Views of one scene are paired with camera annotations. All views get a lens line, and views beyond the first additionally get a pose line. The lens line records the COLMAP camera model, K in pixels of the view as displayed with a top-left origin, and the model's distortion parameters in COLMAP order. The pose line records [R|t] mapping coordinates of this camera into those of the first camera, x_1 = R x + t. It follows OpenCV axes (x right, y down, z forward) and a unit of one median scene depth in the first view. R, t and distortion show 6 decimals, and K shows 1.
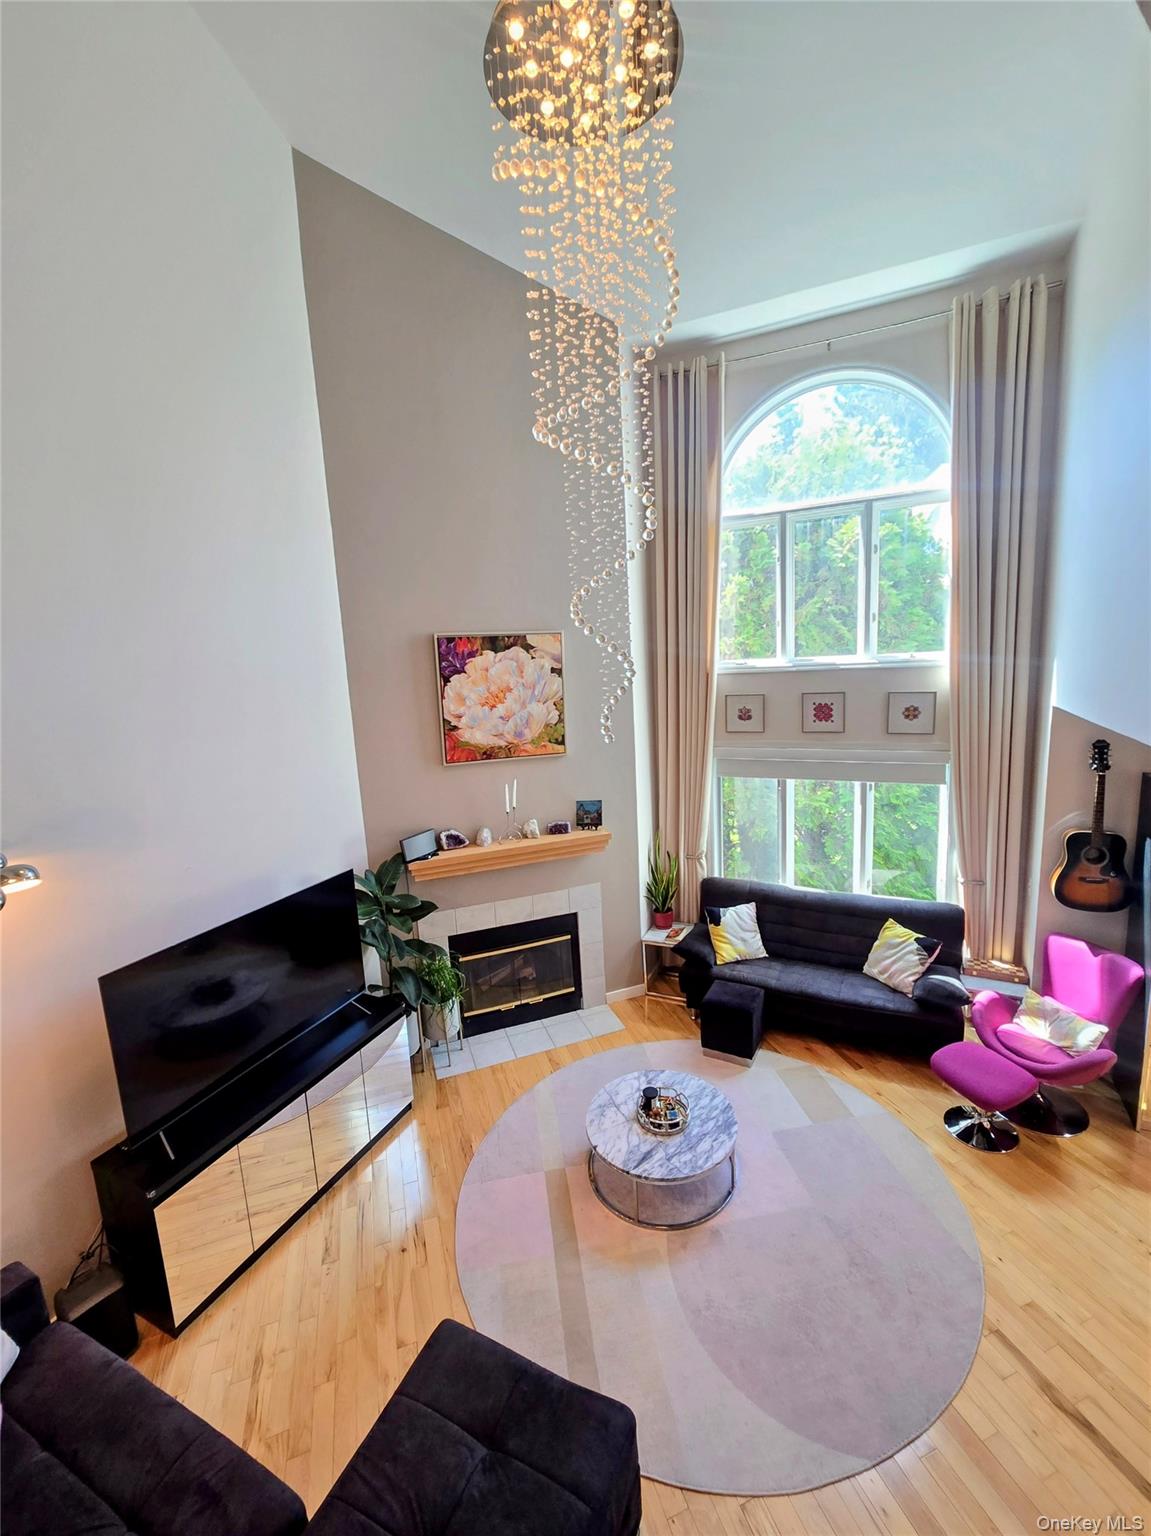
lens RADIAL K [[635.6, 0, 575.5], [0, 635.6, 768.0], [0, 0, 1]] dist [-0.001908, -0.000160]
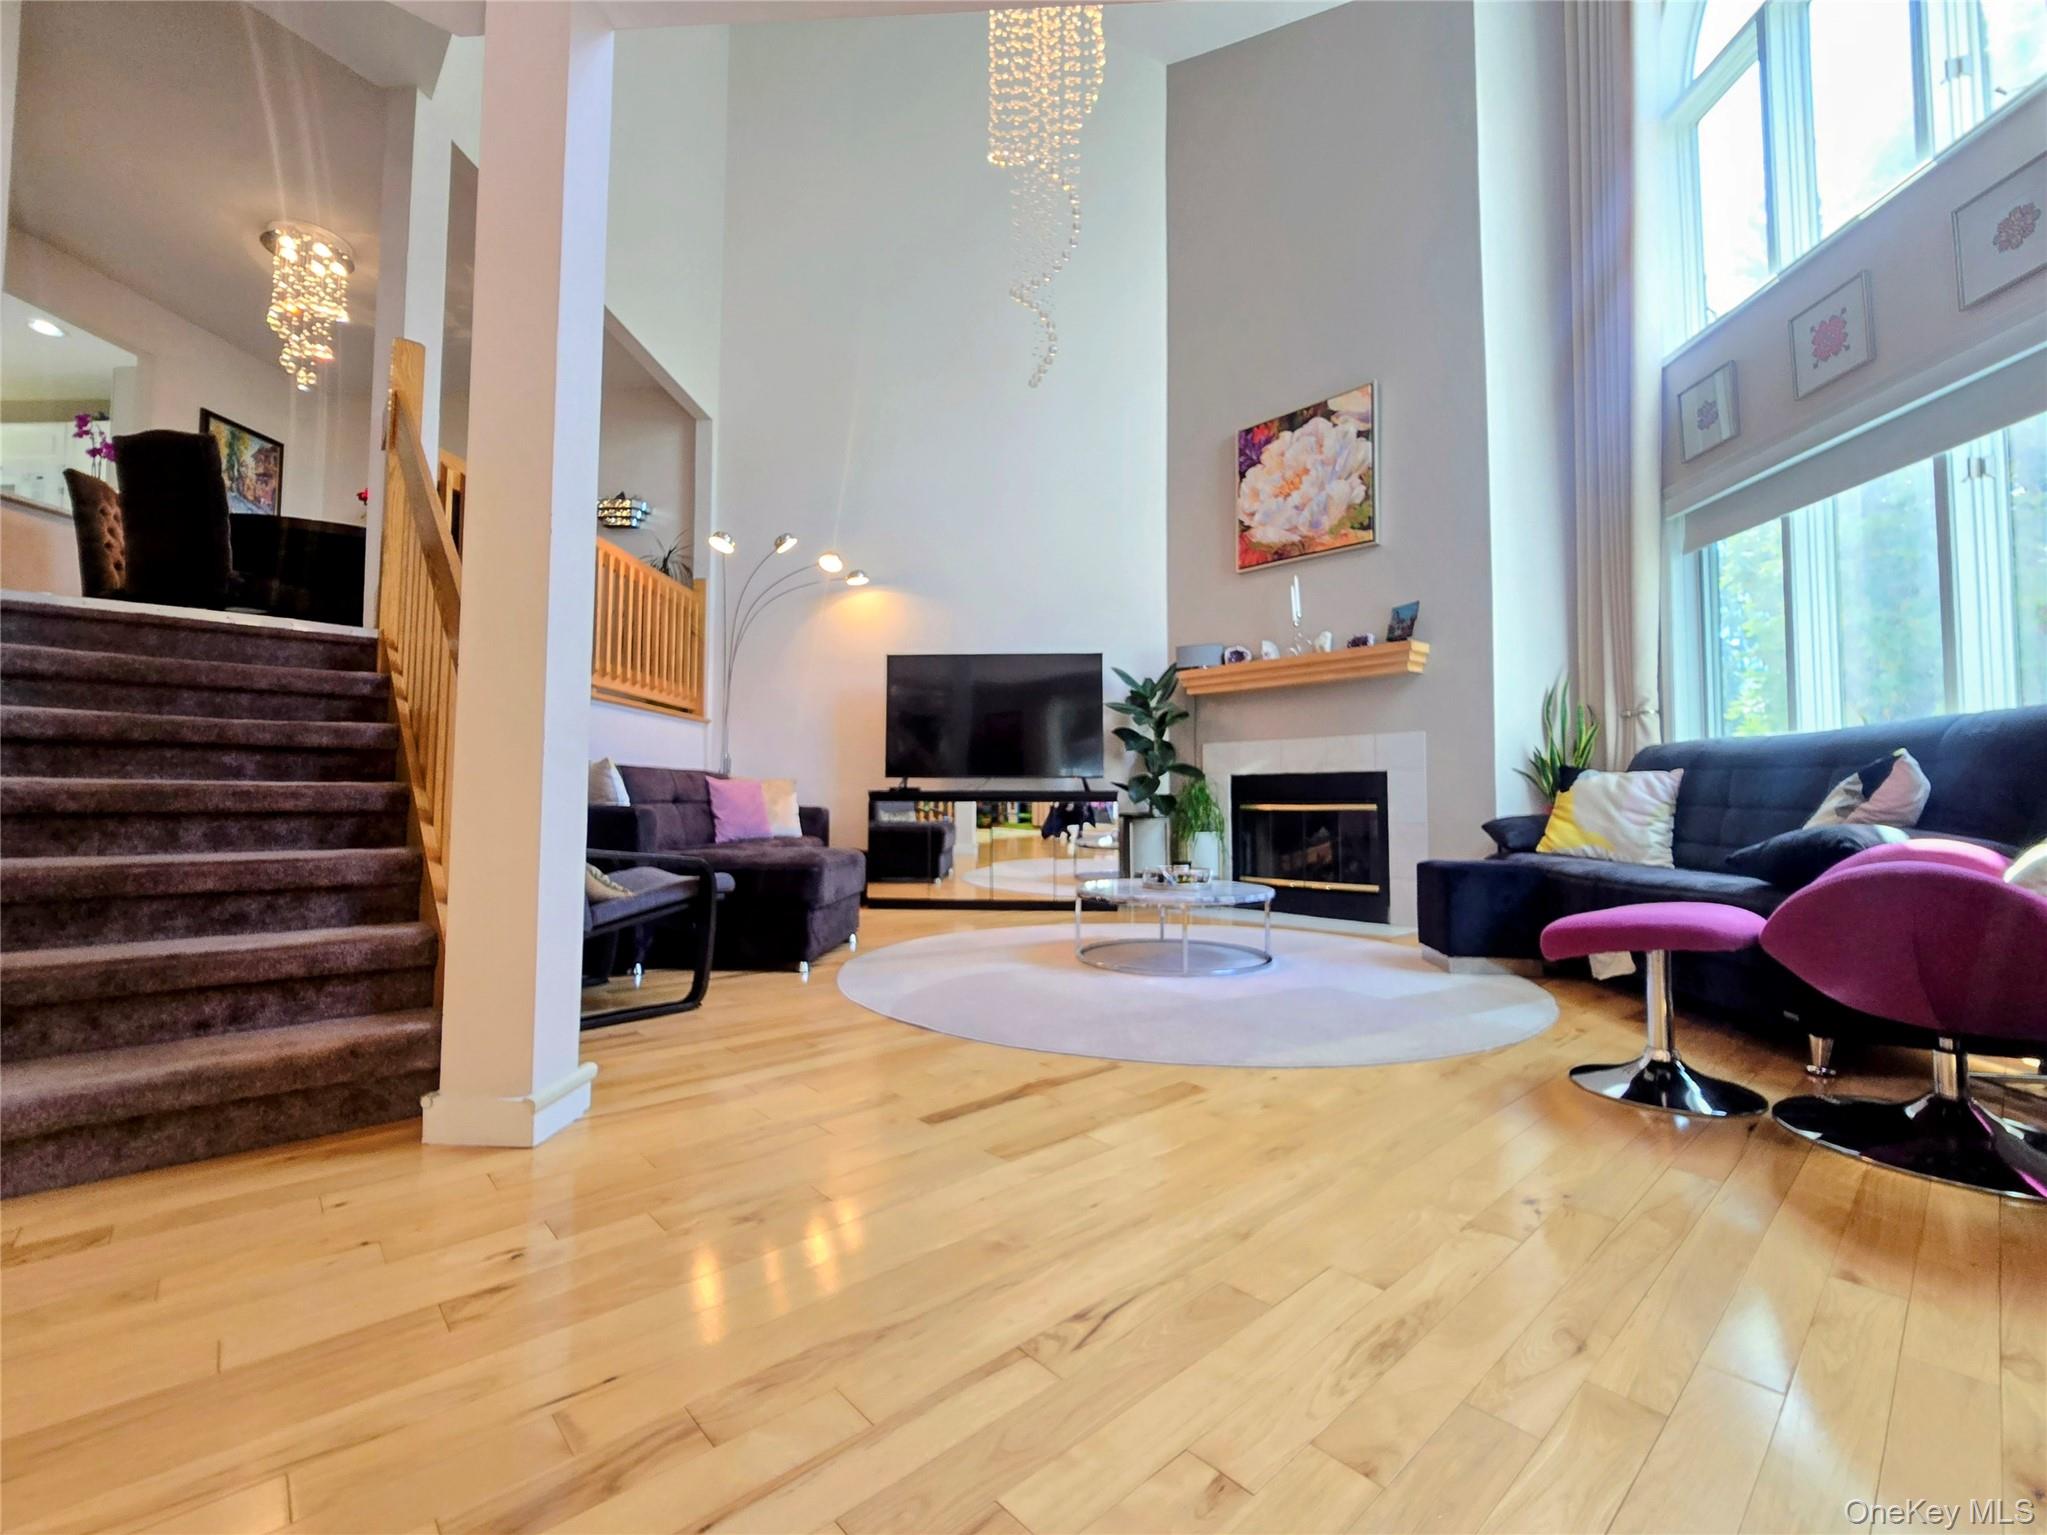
lens RADIAL K [[847.0, 0, 1023.5], [0, 847.0, 767.5], [0, 0, 1]] dist [-0.001908, -0.000160]
pose [[0.383092, 0.022746, -0.923430, 0.787669], [-0.183017, 0.981747, -0.051744, 0.382764], [0.905398, 0.188826, 0.380263, 0.317974]]
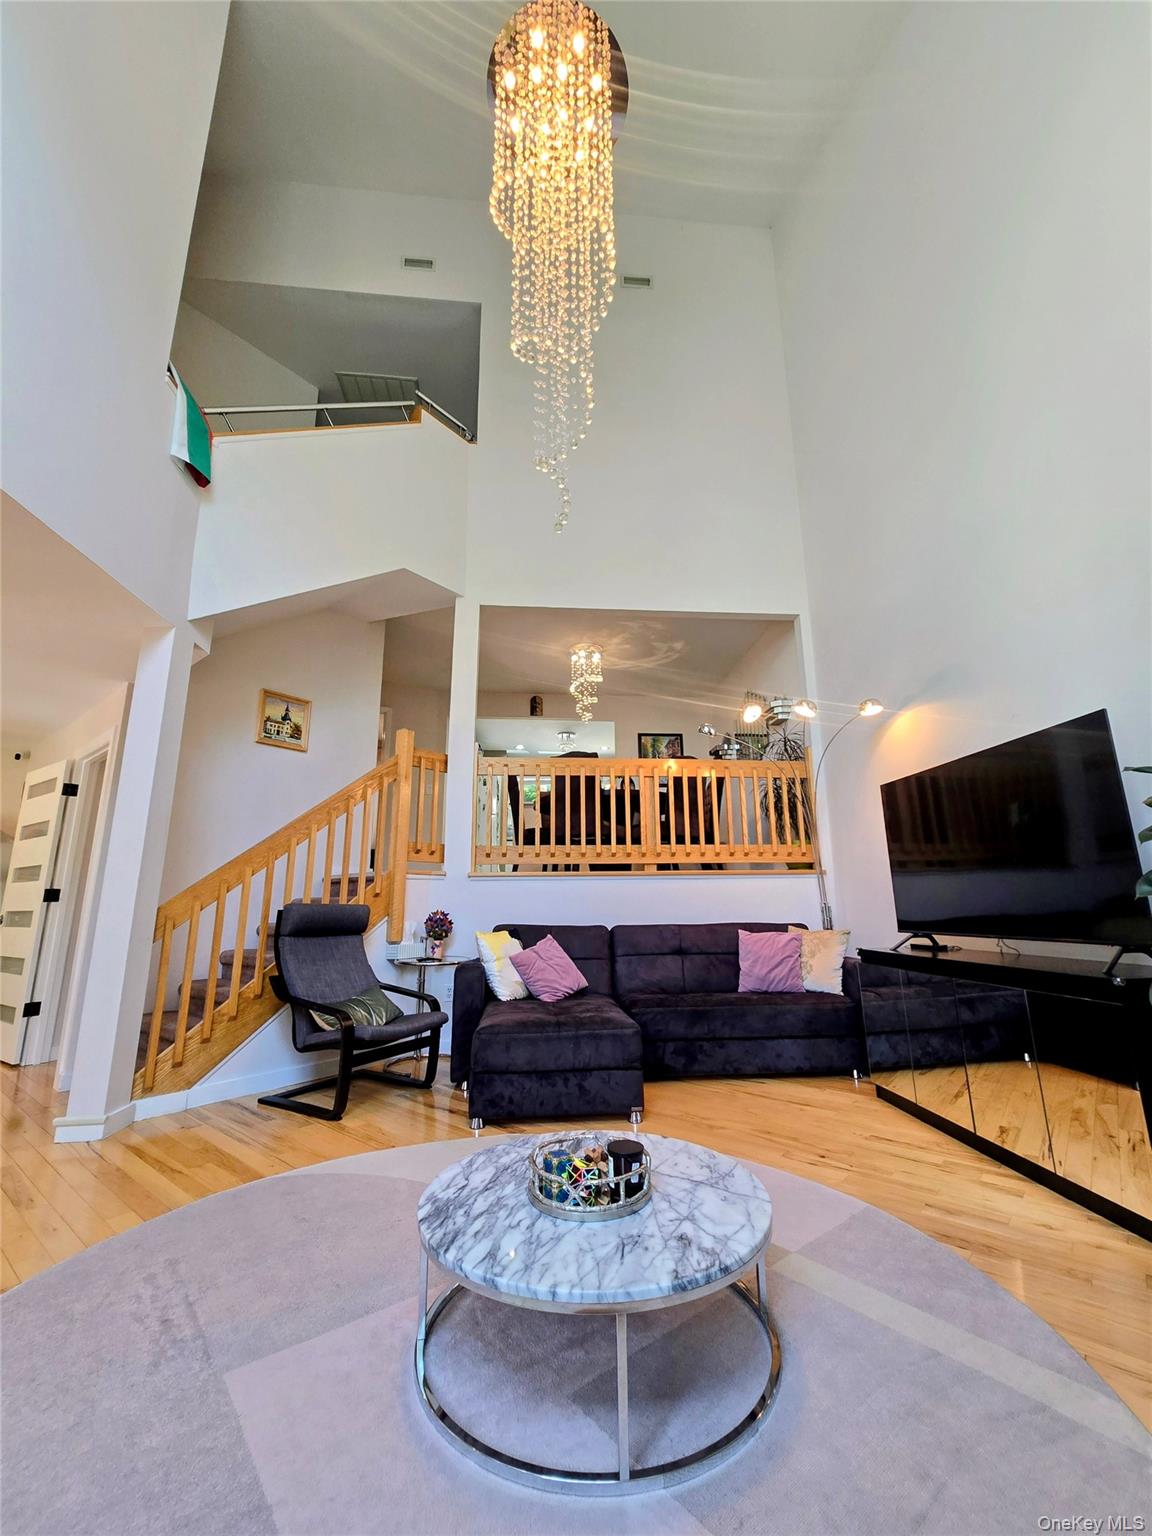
lens RADIAL K [[617.7, 0, 585.8], [0, 617.7, 768.5], [0, 0, 1]] dist [0.000227, -0.000240]
pose [[-0.850636, -0.050012, -0.523371, 0.289511], [-0.033527, 0.998599, -0.040933, 0.215339], [0.524685, -0.017272, -0.851121, 1.051638]]
